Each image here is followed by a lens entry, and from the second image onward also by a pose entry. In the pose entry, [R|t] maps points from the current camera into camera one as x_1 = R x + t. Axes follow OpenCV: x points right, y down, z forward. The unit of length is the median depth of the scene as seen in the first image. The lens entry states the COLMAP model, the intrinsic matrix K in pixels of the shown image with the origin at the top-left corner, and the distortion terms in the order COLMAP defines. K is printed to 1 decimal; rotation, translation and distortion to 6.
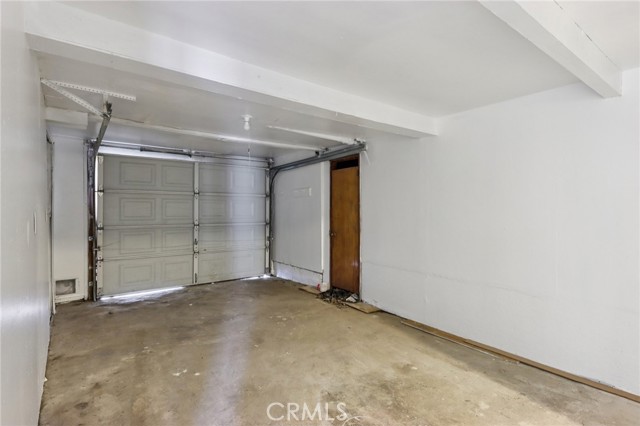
lens RADIAL K [[326.3, 0, 319.5], [0, 326.3, 210.0], [0, 0, 1]] dist [0.005452, -0.007272]
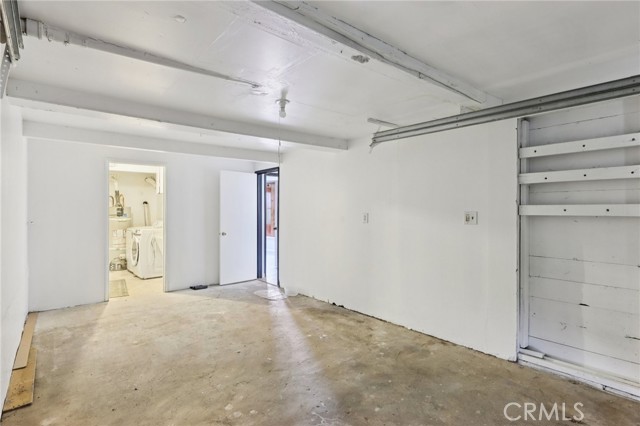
lens RADIAL K [[326.3, 0, 320.6], [0, 326.3, 212.3], [0, 0, 1]] dist [0.005452, -0.007272]
pose [[-0.999011, -0.000635, -0.044464, -0.348738], [-0.000953, 0.999974, 0.007147, -0.010605], [0.044459, 0.007183, -0.998985, 2.256665]]
